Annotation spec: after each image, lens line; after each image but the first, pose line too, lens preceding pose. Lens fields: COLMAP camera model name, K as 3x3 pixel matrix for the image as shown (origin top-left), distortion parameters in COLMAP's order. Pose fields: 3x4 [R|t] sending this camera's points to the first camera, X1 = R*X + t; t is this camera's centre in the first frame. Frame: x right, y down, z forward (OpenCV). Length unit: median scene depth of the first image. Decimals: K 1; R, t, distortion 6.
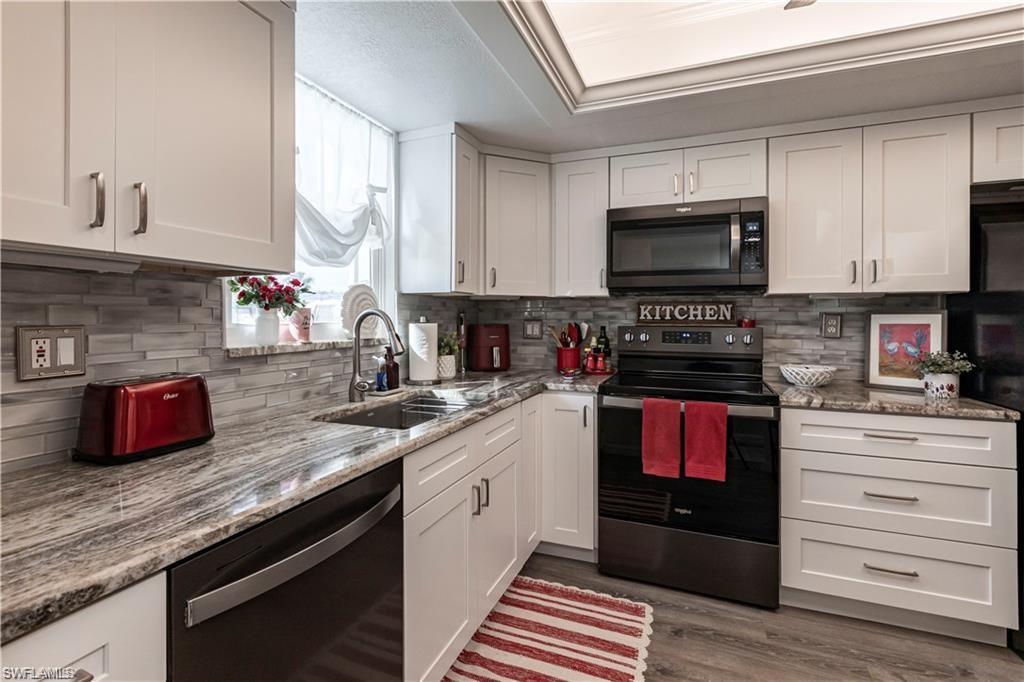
lens RADIAL K [[473.6, 0, 517.7], [0, 473.6, 317.0], [0, 0, 1]] dist [0.001908, -0.000323]
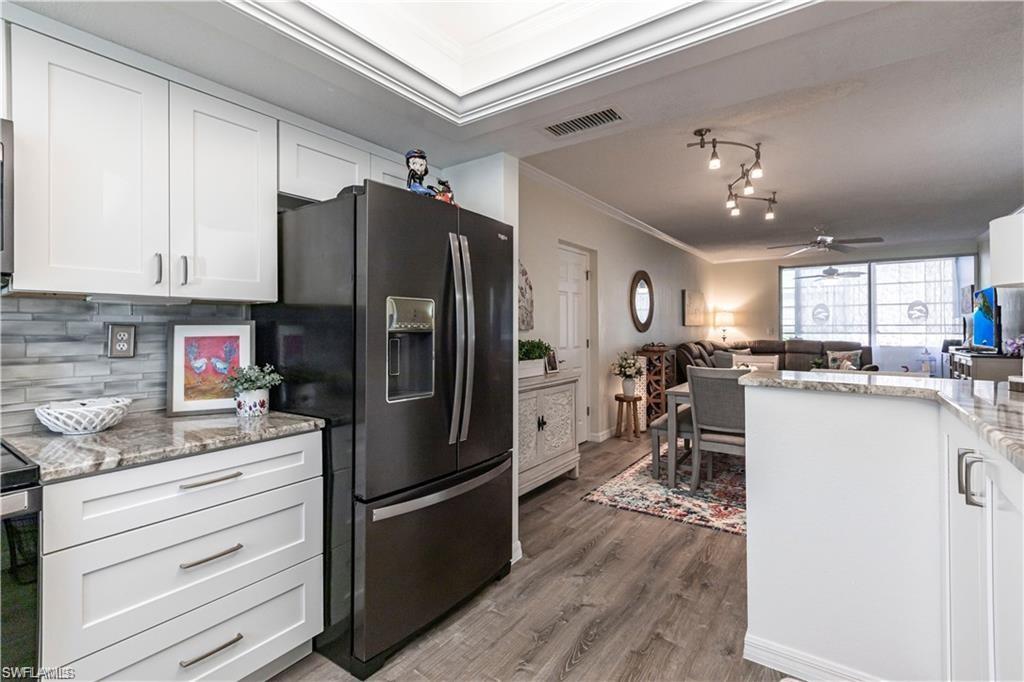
lens RADIAL K [[473.6, 0, 514.2], [0, 473.6, 324.1], [0, 0, 1]] dist [0.001908, -0.000323]
pose [[0.250046, 0.003523, 0.968228, 0.121996], [0.004026, 0.999981, -0.004678, -0.001416], [-0.968226, 0.005068, 0.250027, 0.263211]]
